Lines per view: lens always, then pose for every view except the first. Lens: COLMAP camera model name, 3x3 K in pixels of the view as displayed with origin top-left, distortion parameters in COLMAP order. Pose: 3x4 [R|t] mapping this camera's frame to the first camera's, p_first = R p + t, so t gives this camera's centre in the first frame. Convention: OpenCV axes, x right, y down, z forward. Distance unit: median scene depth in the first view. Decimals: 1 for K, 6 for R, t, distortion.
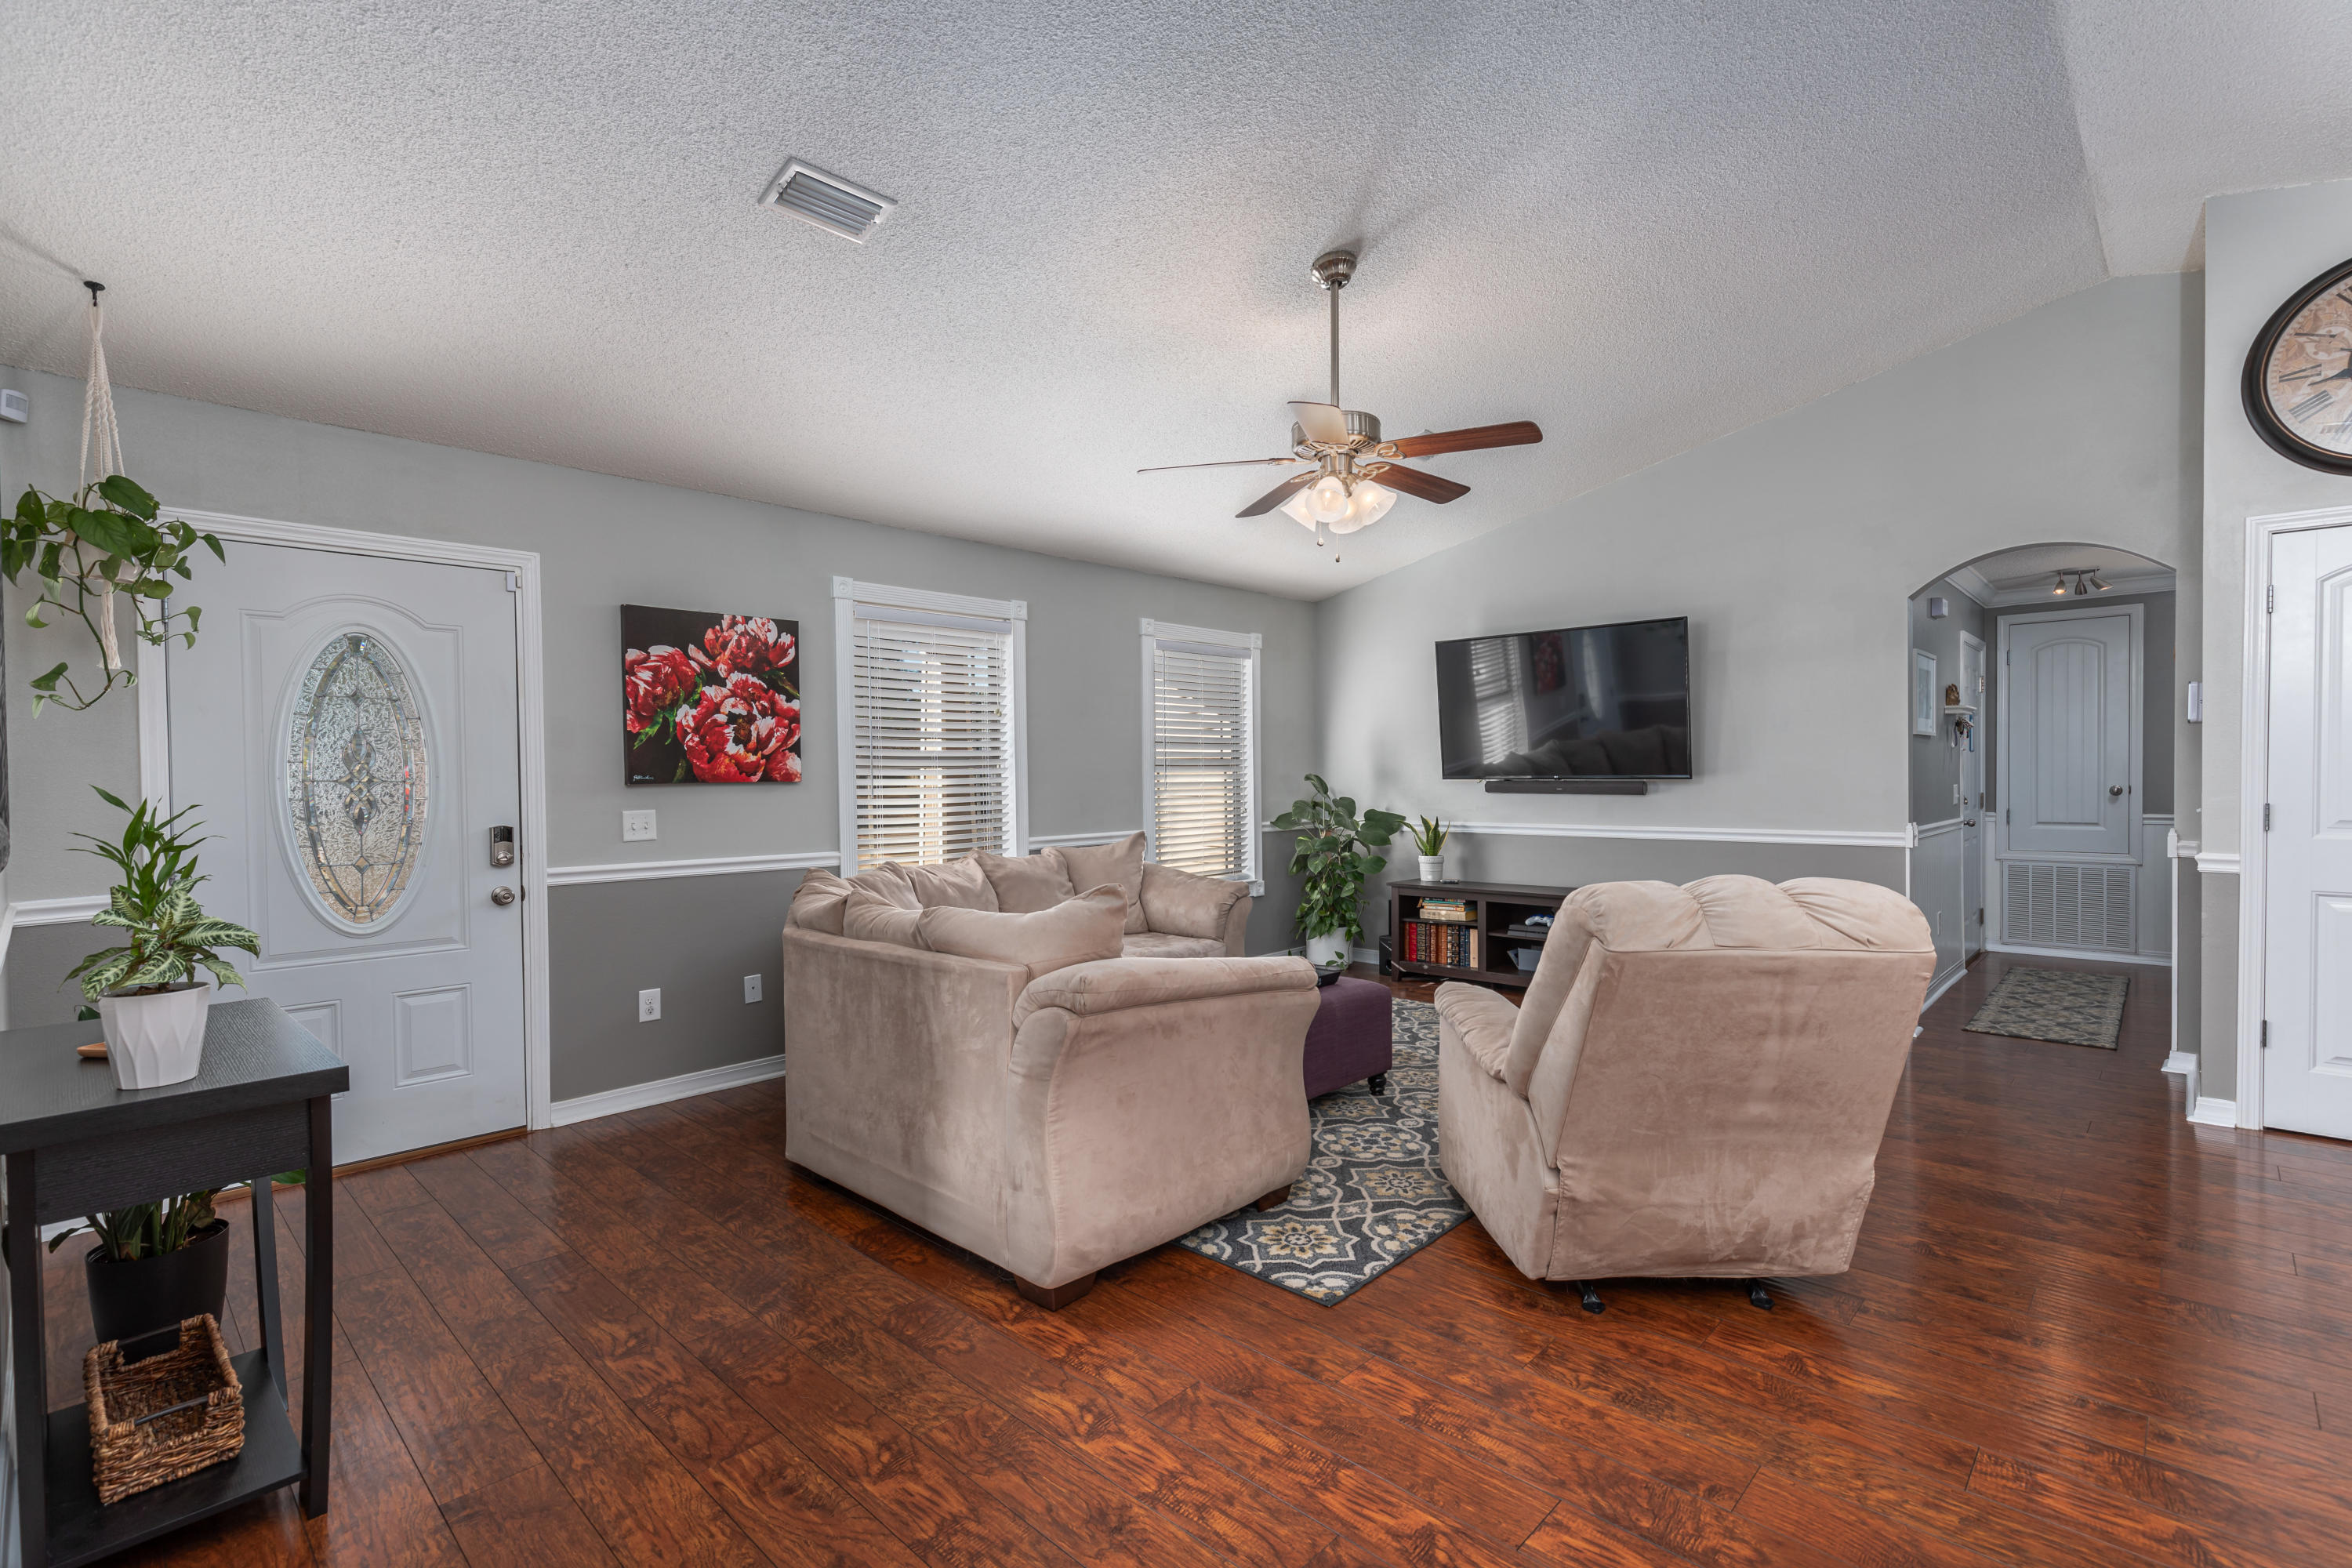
lens RADIAL K [[1059.7, 0, 1193.7], [0, 1059.7, 792.5], [0, 0, 1]] dist [0.007749, -0.002846]
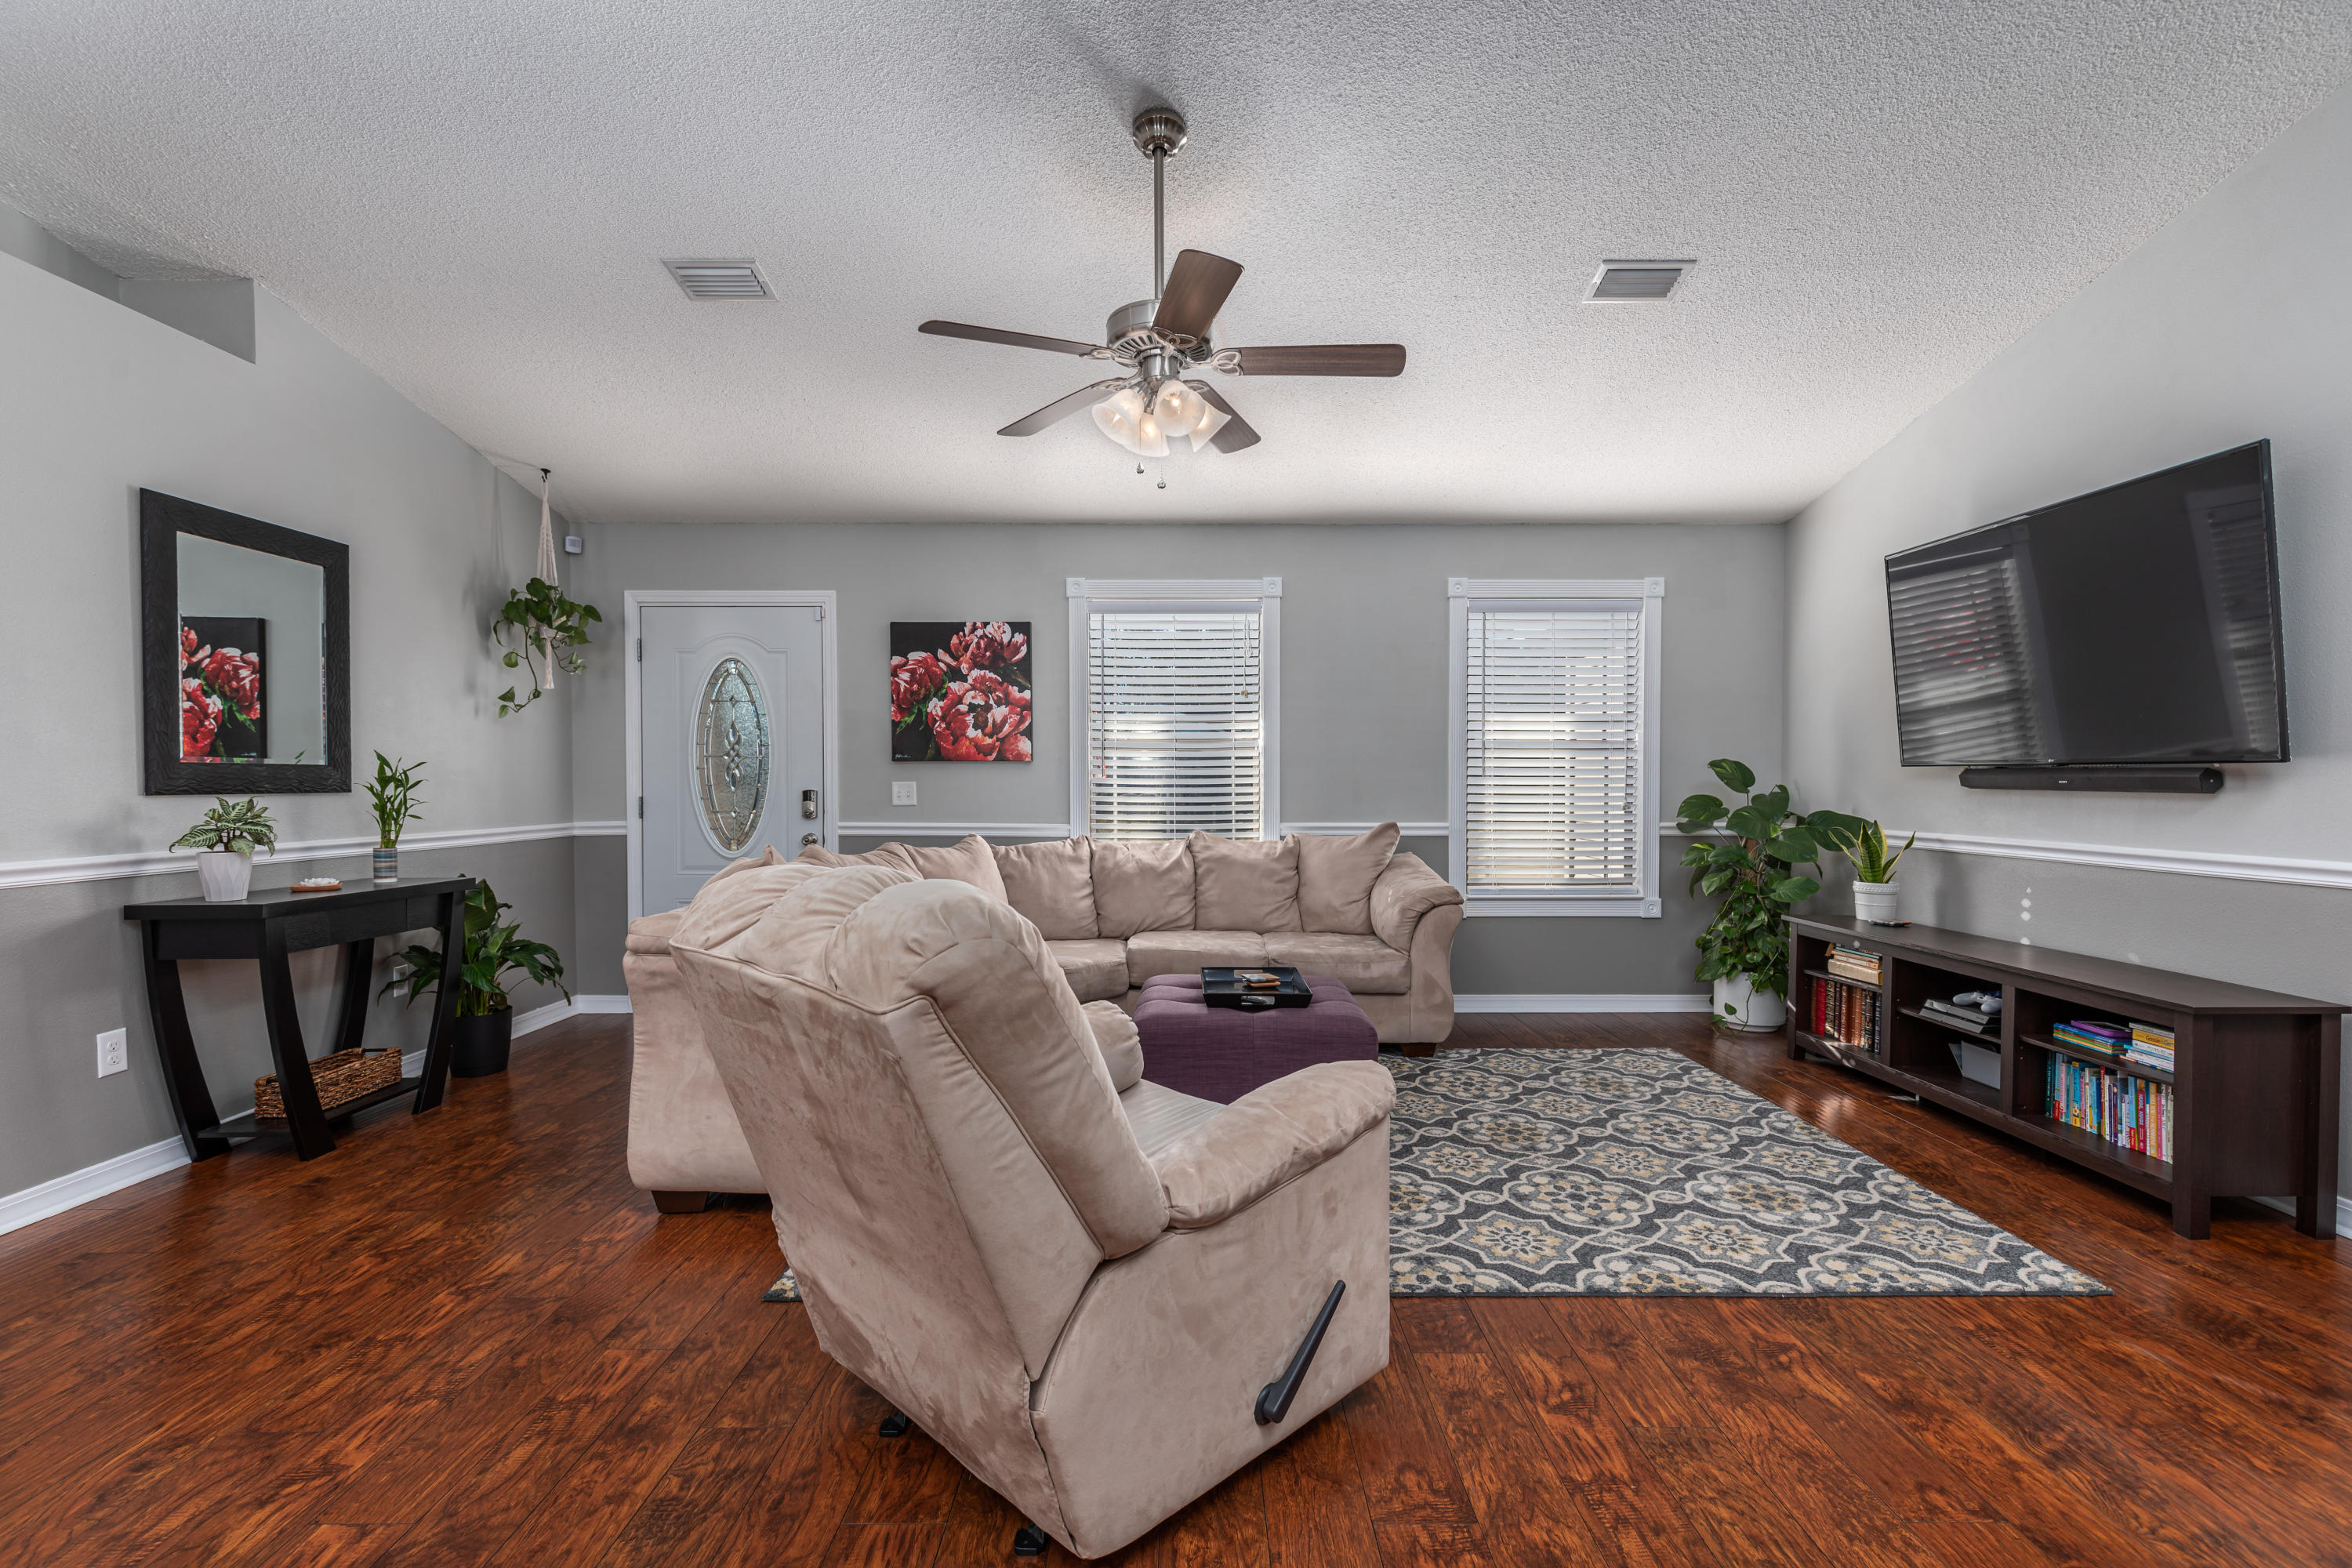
lens RADIAL K [[1059.7, 0, 1194.2], [0, 1059.7, 791.5], [0, 0, 1]] dist [0.007749, -0.002846]
pose [[0.684239, 0.019024, -0.729009, 0.713209], [-0.020221, 0.999770, 0.007110, 0.013037], [0.728977, 0.009876, 0.684467, 0.422625]]
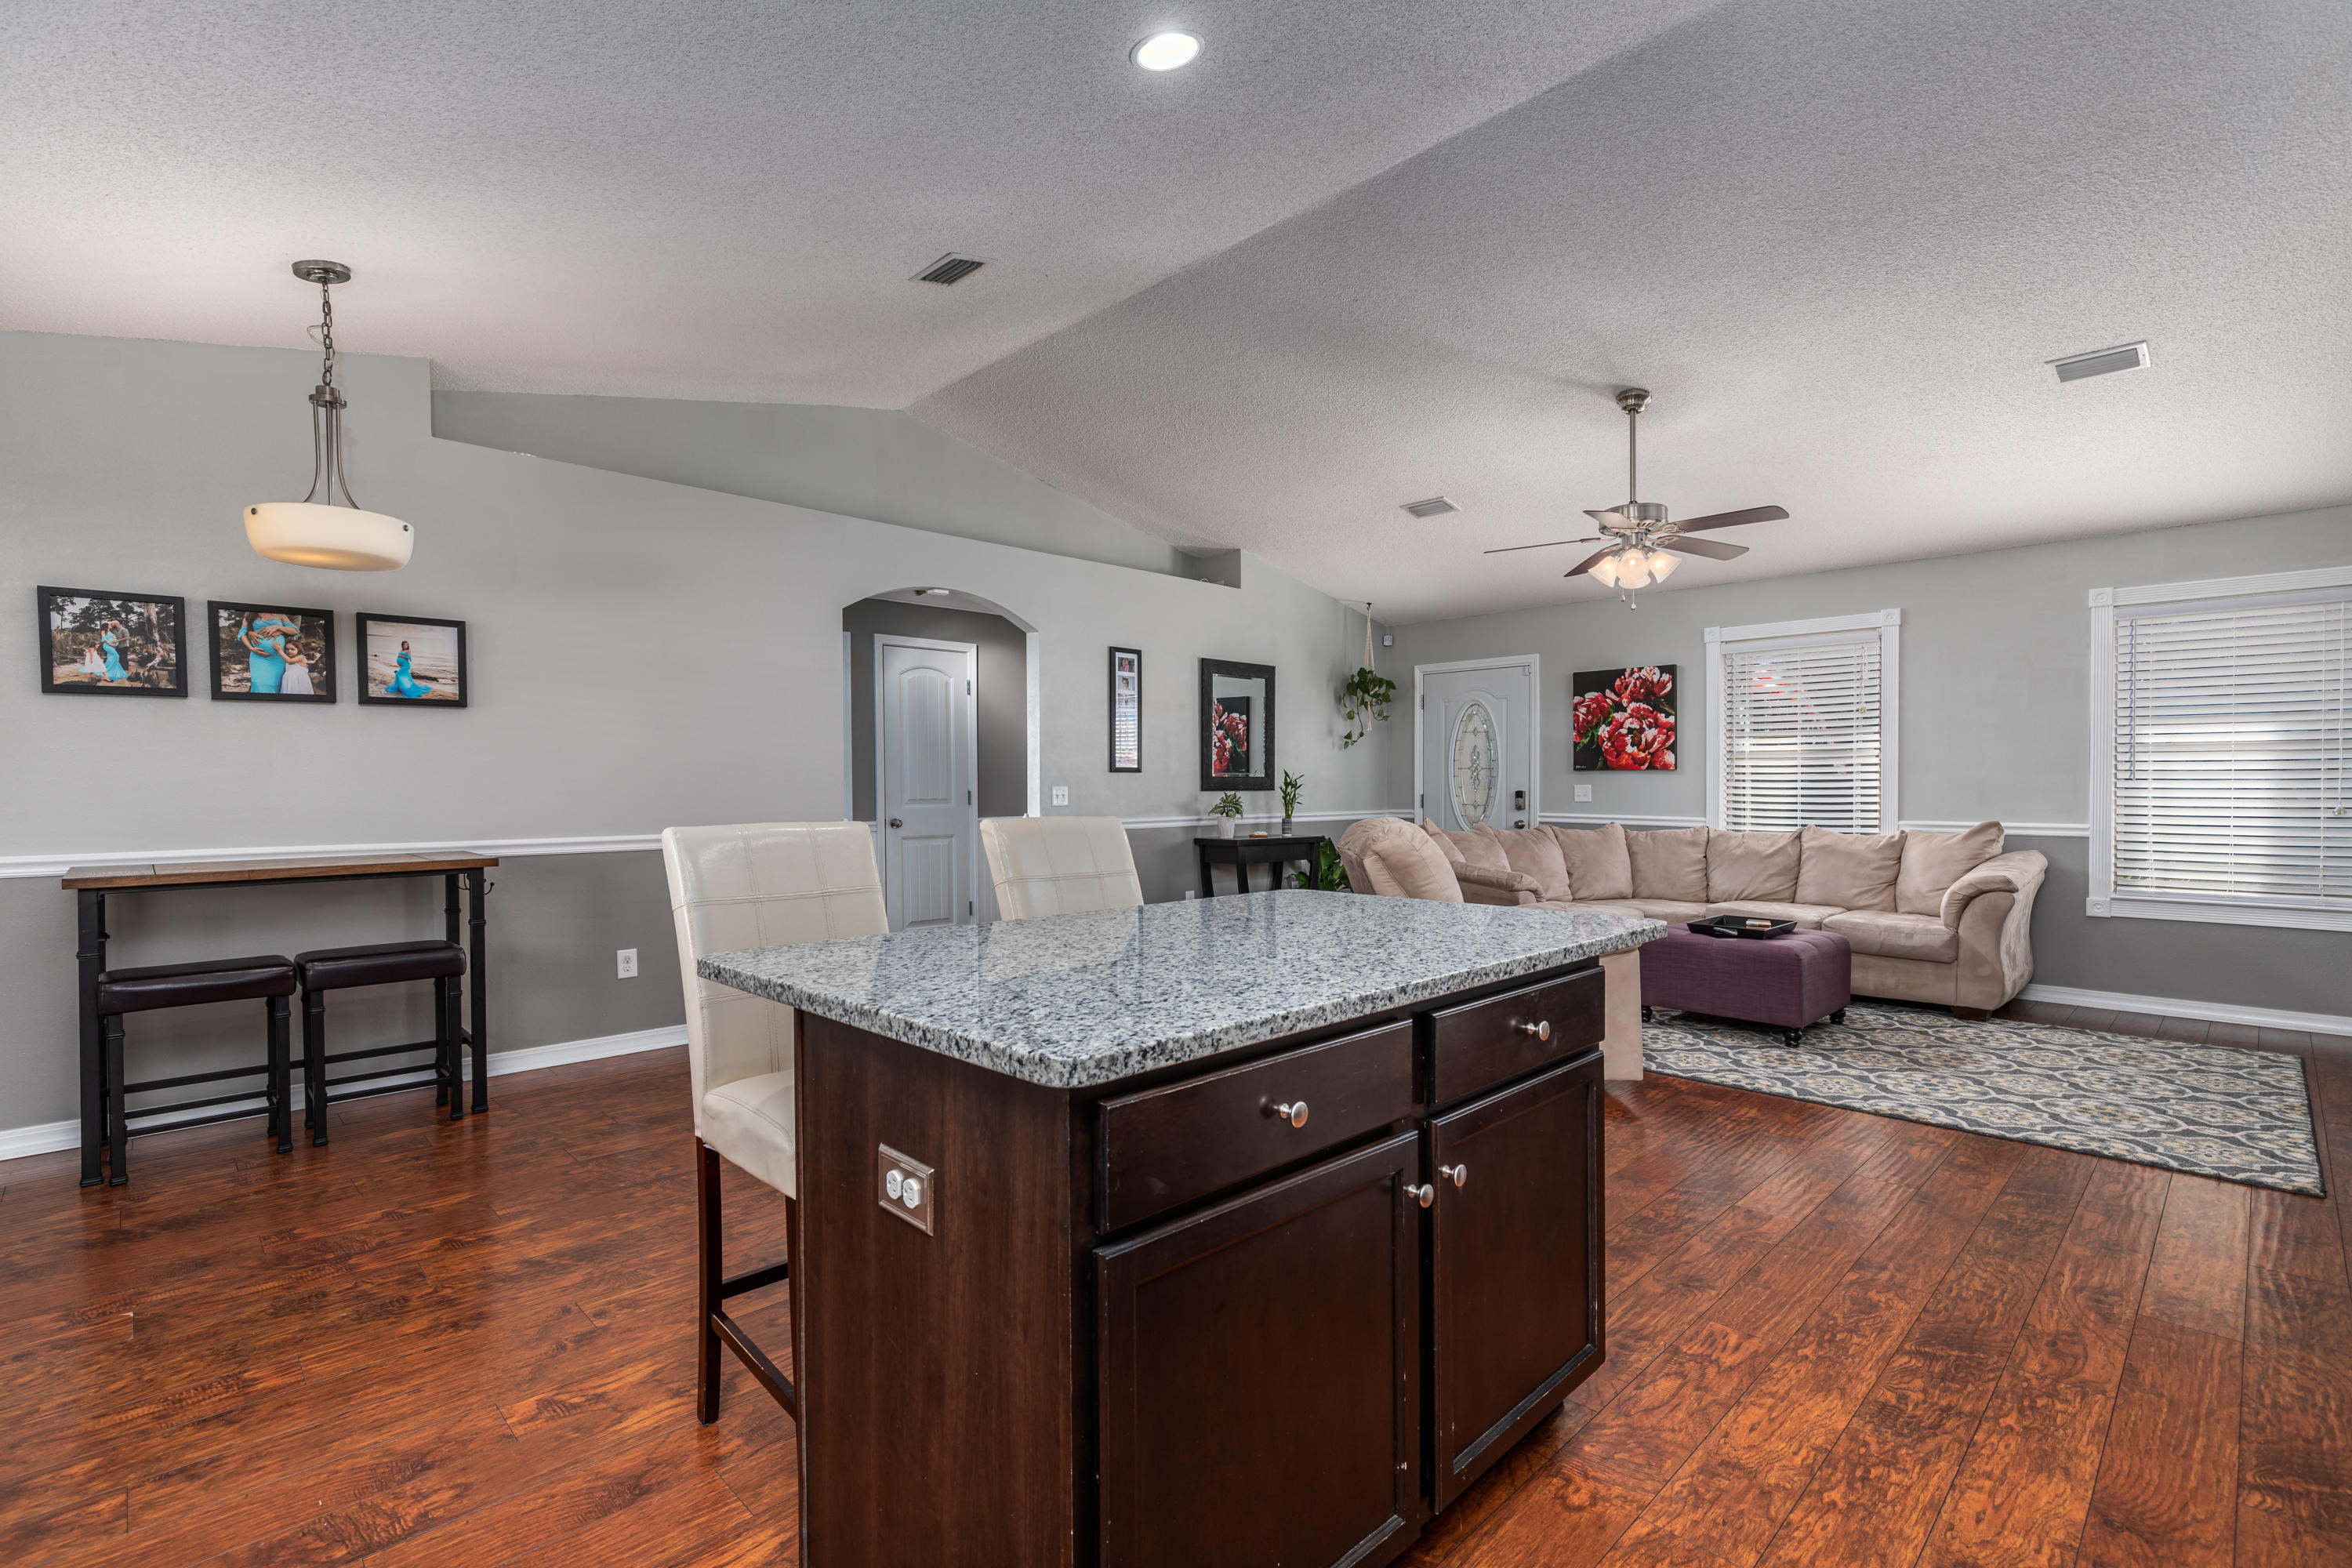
lens RADIAL K [[1059.7, 0, 1186.7], [0, 1059.7, 800.0], [0, 0, 1]] dist [0.007749, -0.002846]
pose [[-0.040803, 0.026528, -0.998815, 1.436206], [-0.015586, 0.999509, 0.027183, 0.003577], [0.999046, 0.016677, -0.040369, 0.445617]]
